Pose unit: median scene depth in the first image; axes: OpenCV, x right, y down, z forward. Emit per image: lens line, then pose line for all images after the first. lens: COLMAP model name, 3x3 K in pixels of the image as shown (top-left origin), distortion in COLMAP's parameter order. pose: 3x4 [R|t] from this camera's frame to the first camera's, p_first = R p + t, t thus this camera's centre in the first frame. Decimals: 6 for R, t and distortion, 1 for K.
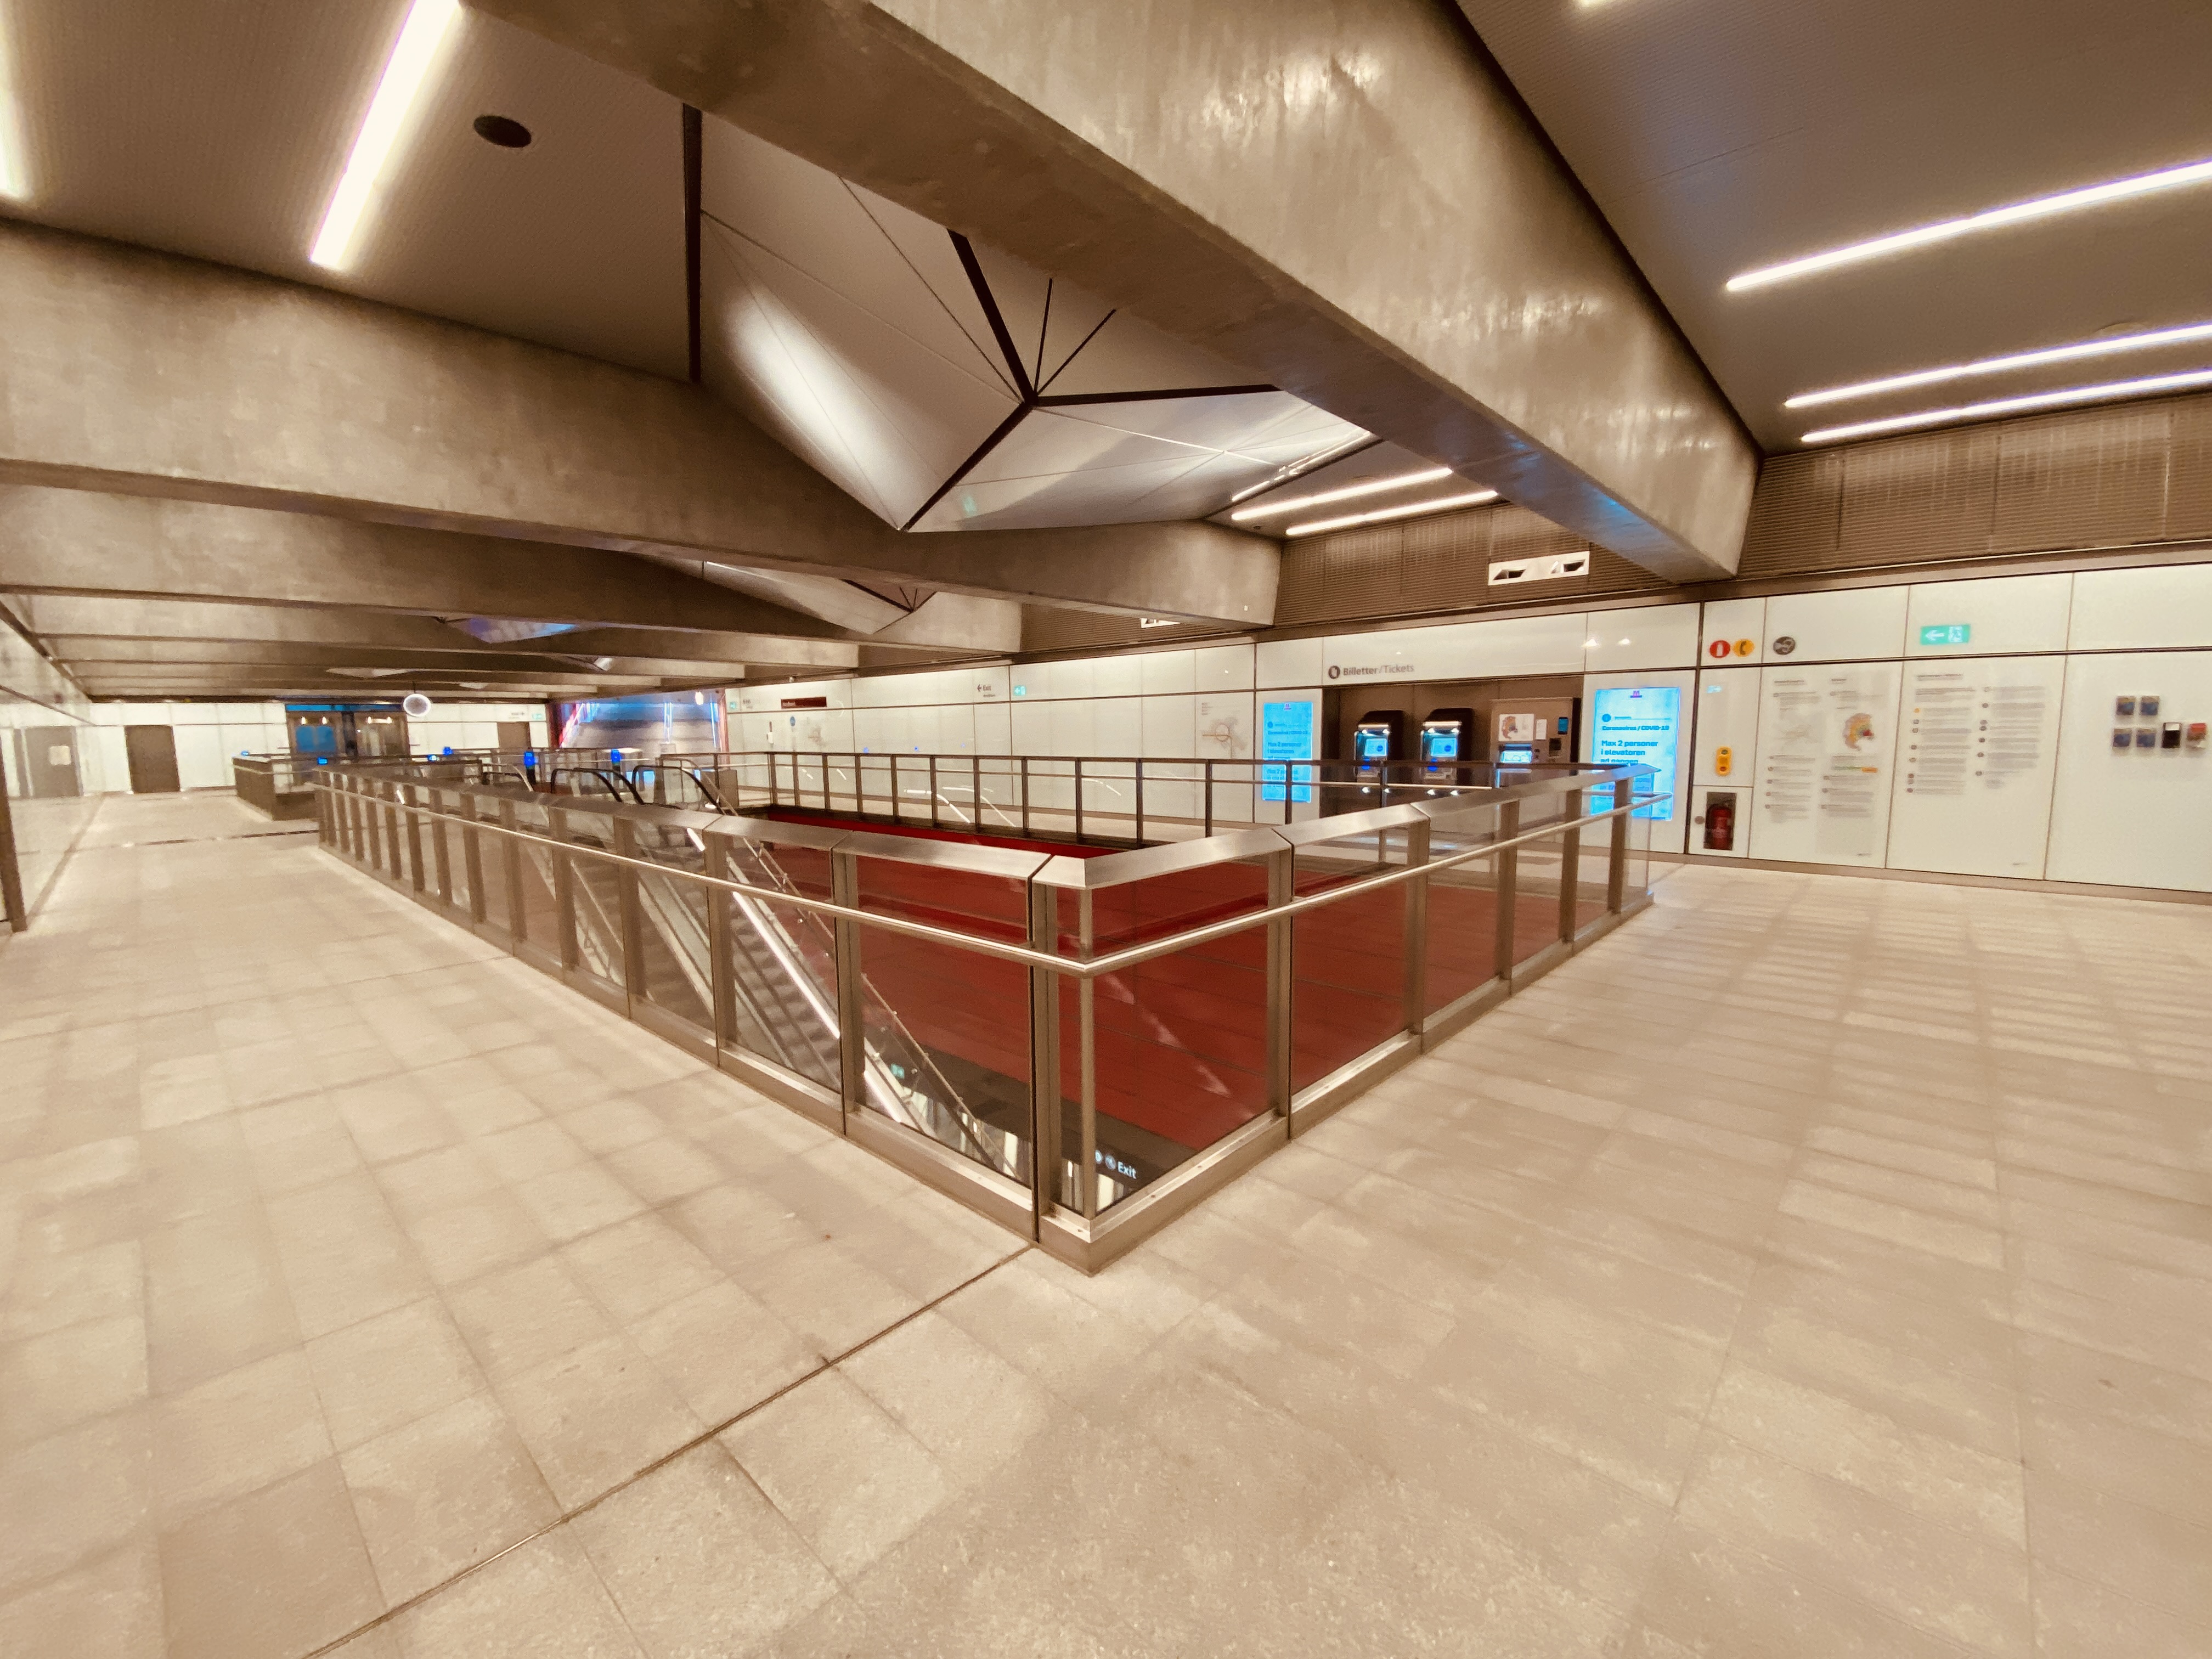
lens RADIAL K [[863.1, 0, 1104.7], [0, 863.1, 798.6], [0, 0, 1]] dist [0.000961, 0.000024]
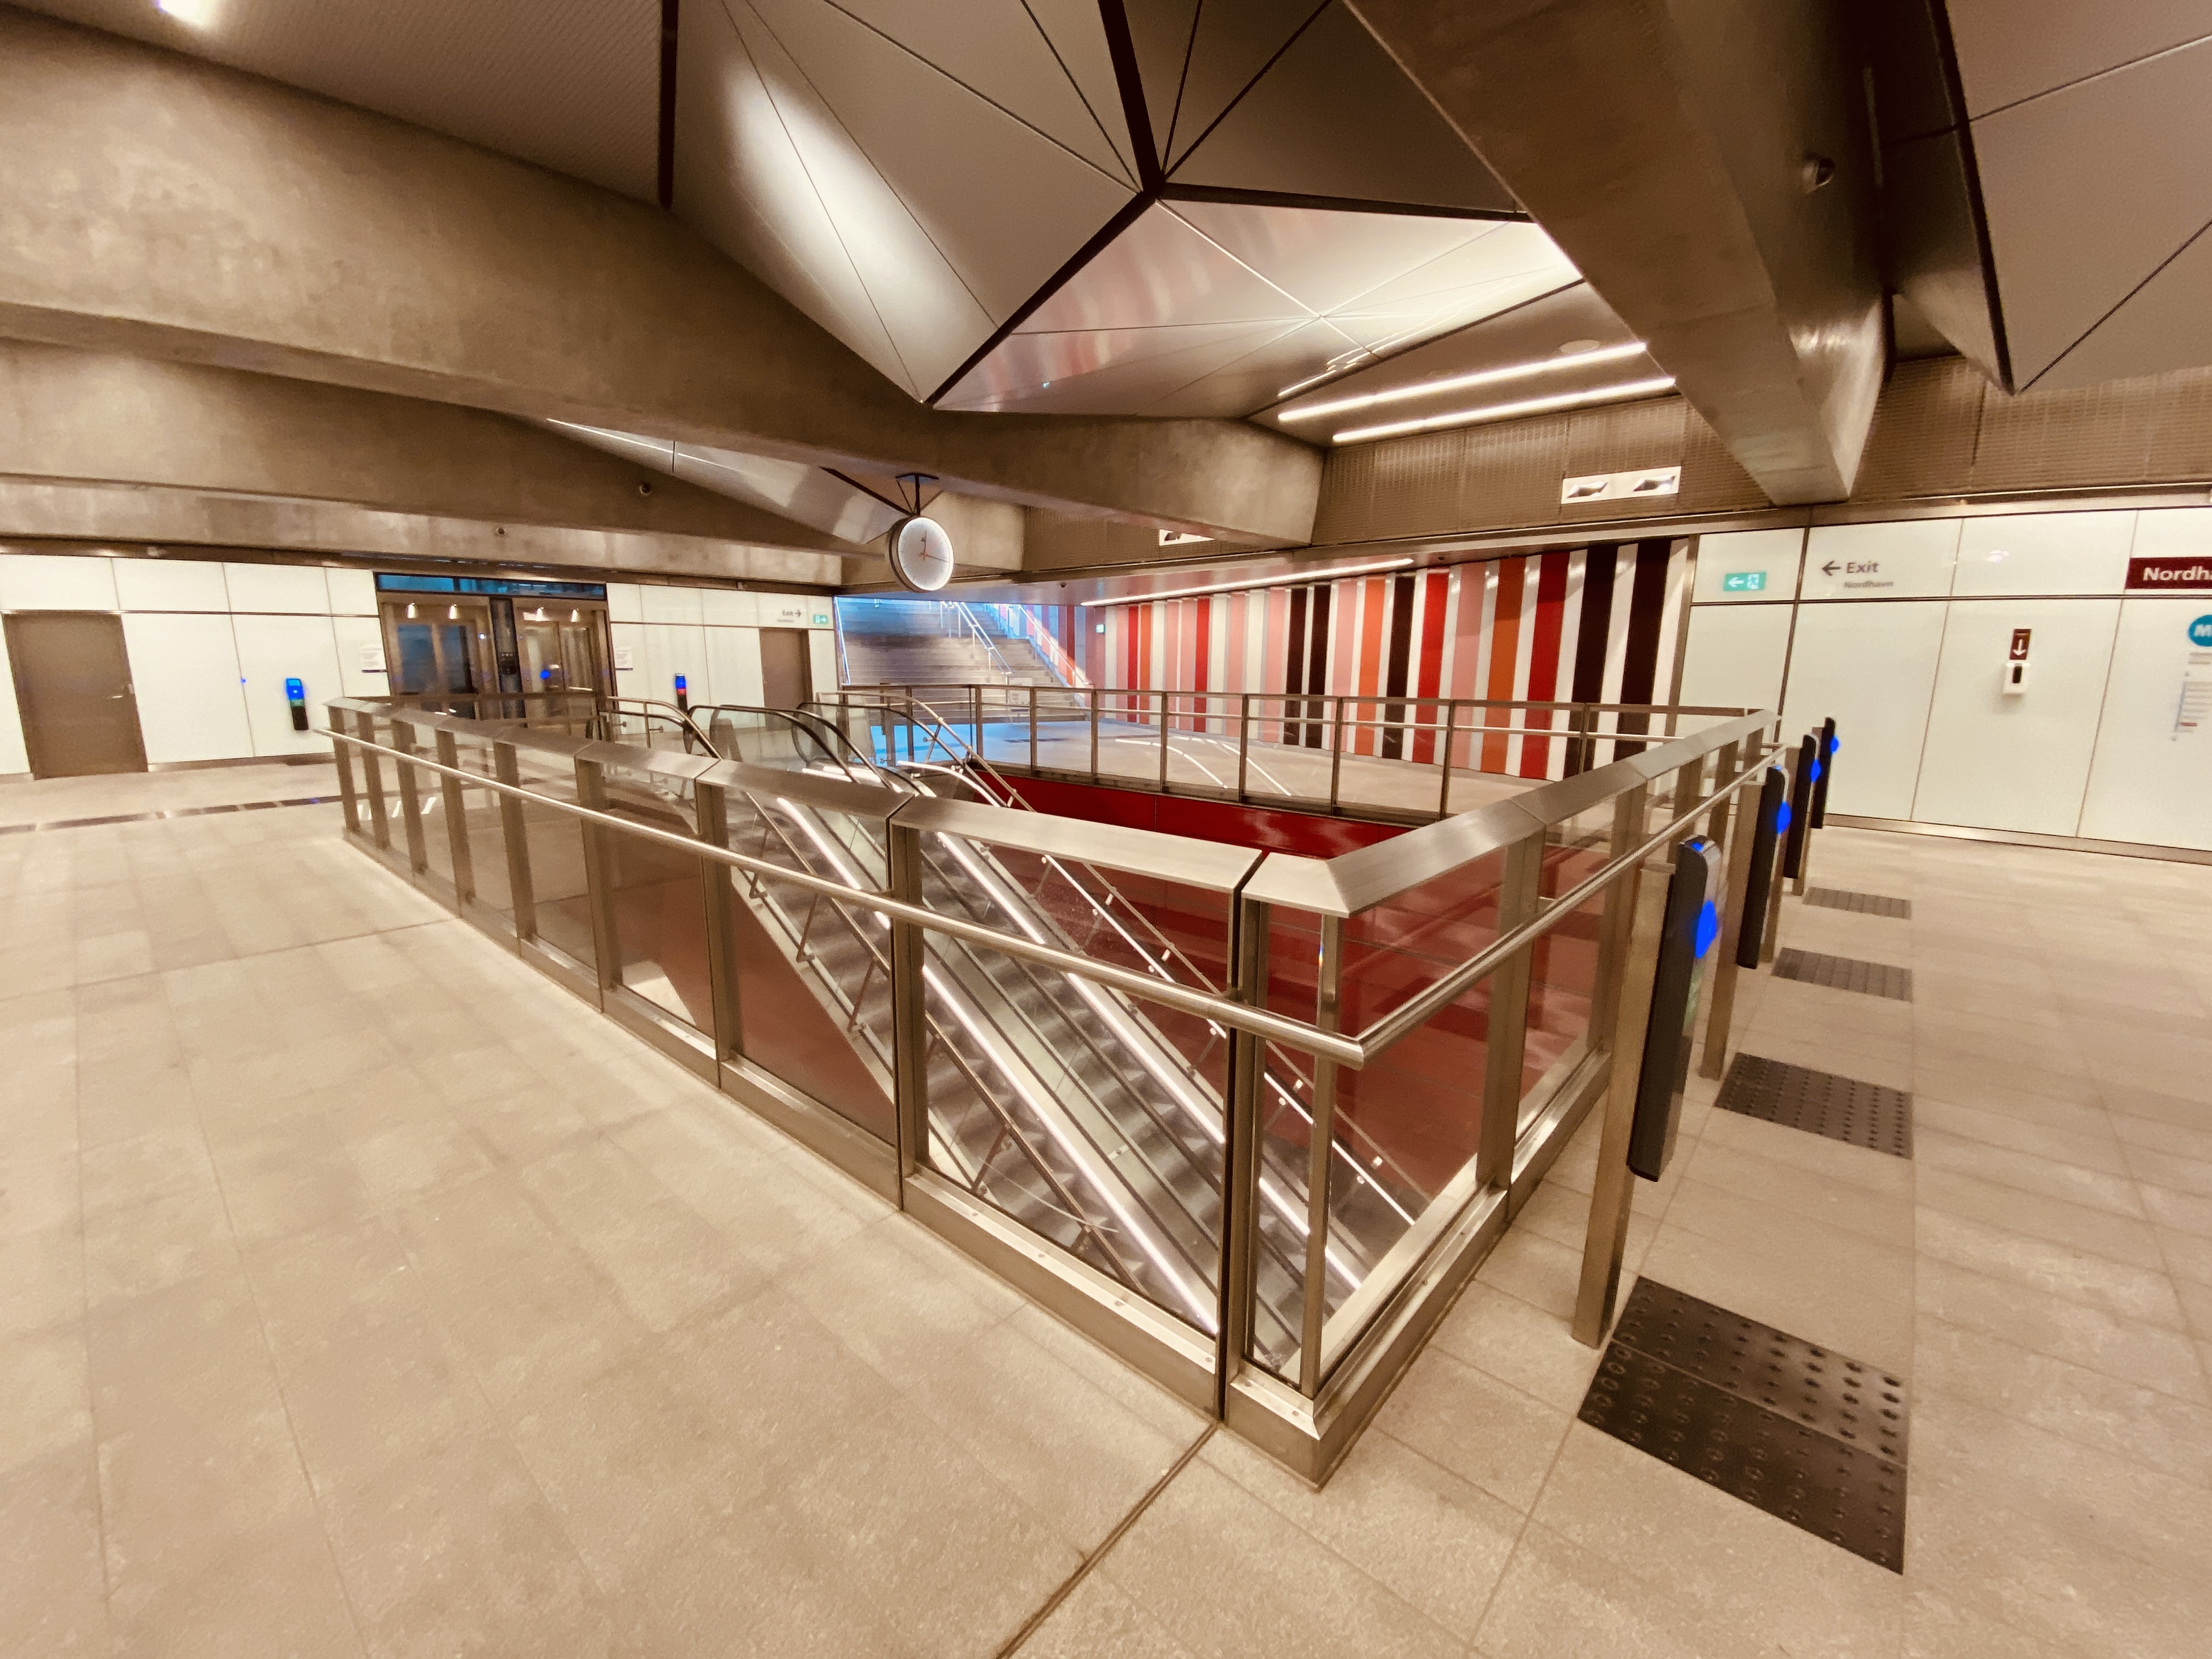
lens RADIAL K [[894.9, 0, 1106.0], [0, 894.9, 829.5], [0, 0, 1]] dist [-0.002955, -0.000515]
pose [[0.998348, 0.004739, 0.057257, -0.096622], [-0.010811, 0.994286, 0.106198, -0.005020], [-0.056426, -0.106642, 0.992695, 0.082654]]
